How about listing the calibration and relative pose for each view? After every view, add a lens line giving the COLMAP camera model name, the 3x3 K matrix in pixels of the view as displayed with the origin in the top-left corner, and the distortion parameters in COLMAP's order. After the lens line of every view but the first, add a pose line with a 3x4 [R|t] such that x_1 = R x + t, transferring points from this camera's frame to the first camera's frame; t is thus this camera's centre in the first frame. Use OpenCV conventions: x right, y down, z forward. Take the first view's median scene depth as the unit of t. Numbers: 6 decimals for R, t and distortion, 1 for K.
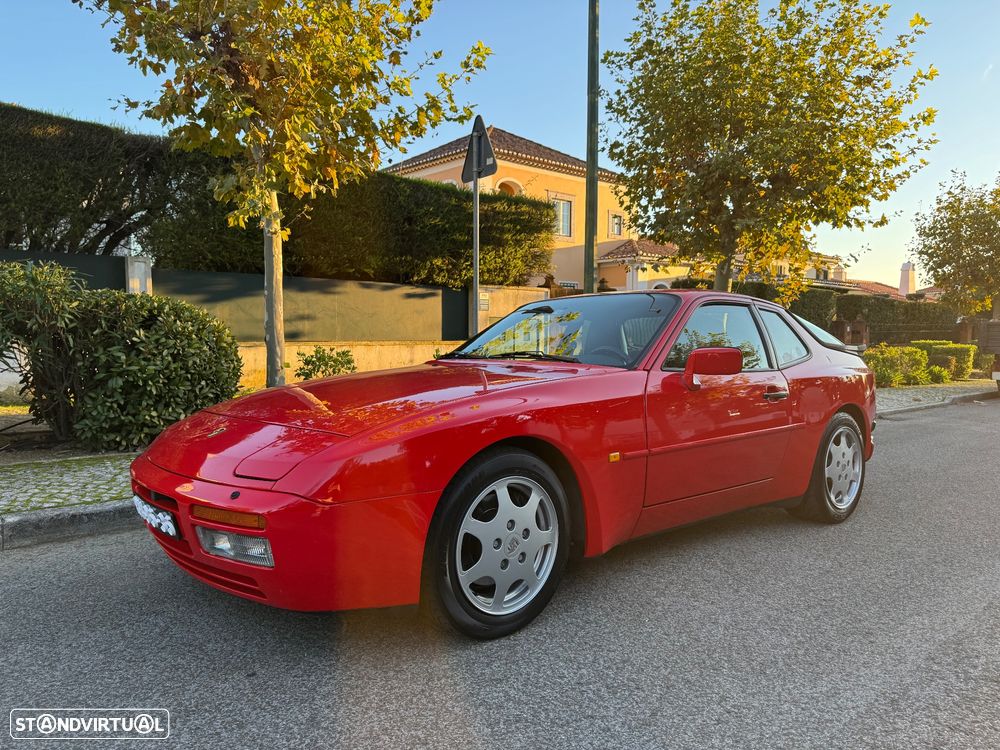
lens RADIAL K [[722.5, 0, 497.0], [0, 722.5, 371.9], [0, 0, 1]] dist [0.046843, -0.057761]
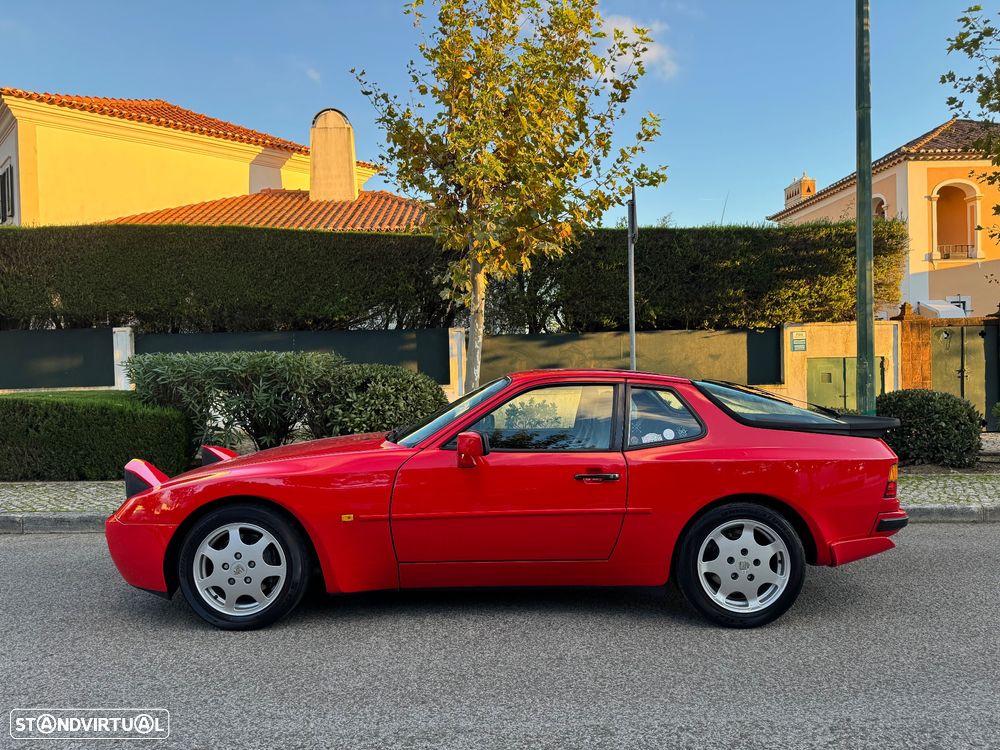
lens RADIAL K [[722.5, 0, 497.0], [0, 722.5, 371.9], [0, 0, 1]] dist [0.046843, -0.057761]
pose [[0.747824, -0.012594, -0.663778, 0.701481], [-0.008906, 0.999540, -0.028999, -0.063225], [0.663837, 0.027598, 0.747367, 0.112331]]
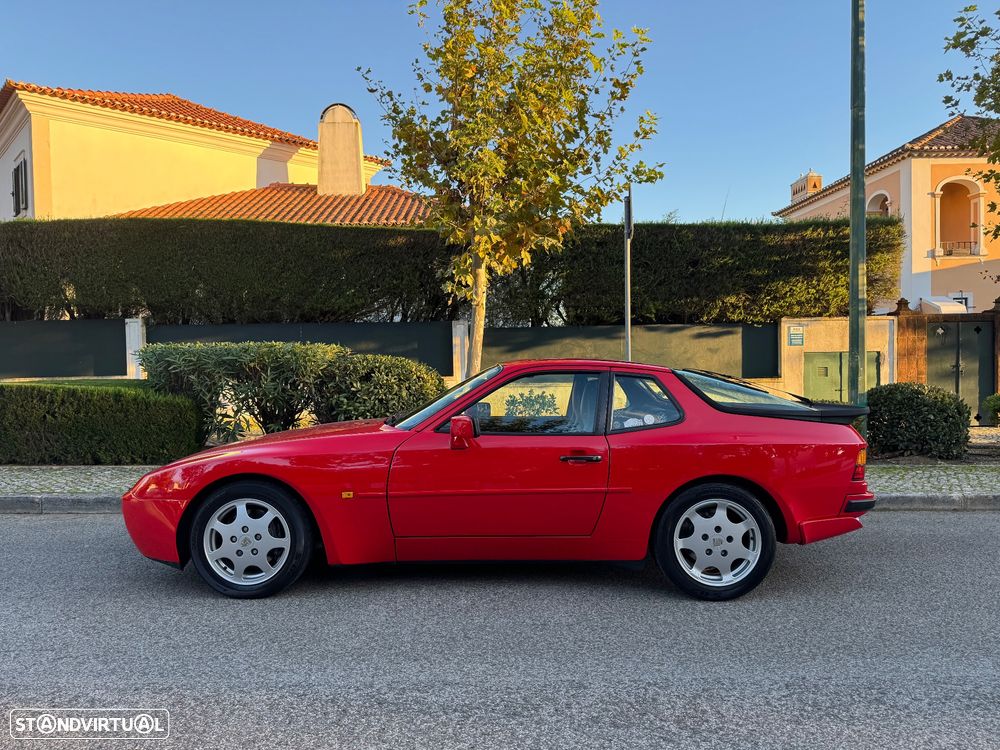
lens RADIAL K [[724.6, 0, 500.0], [0, 724.6, 375.0], [0, 0, 1]] dist [0.046526, -0.060082]
pose [[0.742623, -0.000589, -0.669710, 0.750400], [-0.015061, 0.999732, -0.017580, -0.054207], [0.669540, 0.023142, 0.742415, 0.085928]]
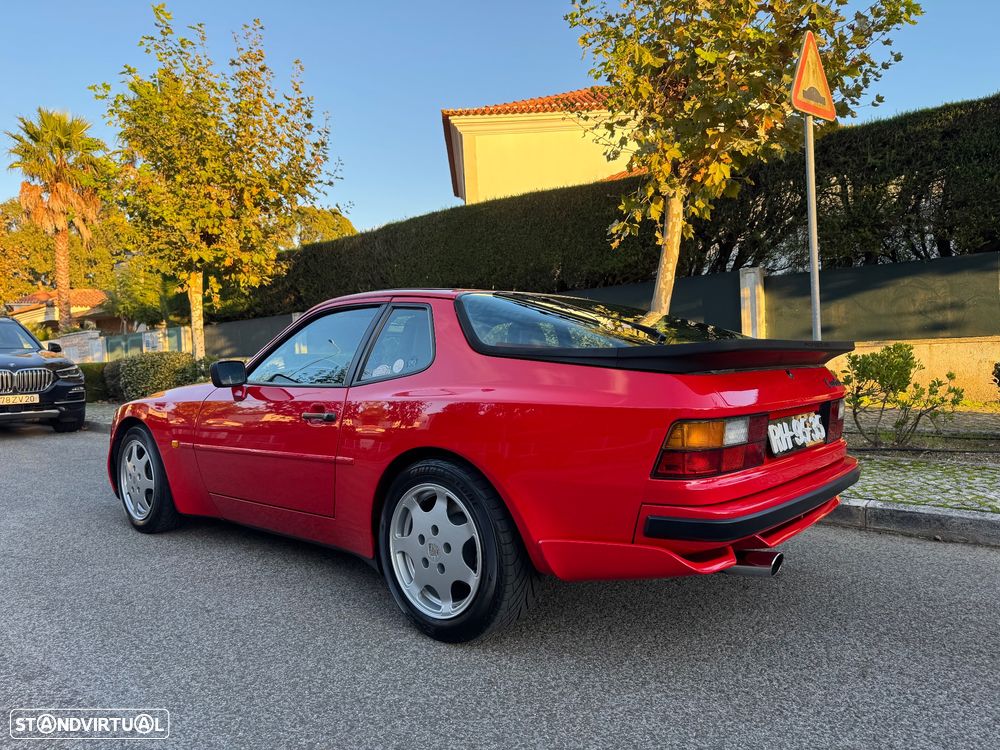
lens RADIAL K [[722.5, 0, 497.0], [0, 722.5, 371.9], [0, 0, 1]] dist [0.046843, -0.057761]
pose [[0.094710, 0.012390, -0.995428, 0.904920], [-0.004337, 0.999918, 0.012033, -0.022209], [0.995495, 0.003177, 0.094756, 0.822534]]
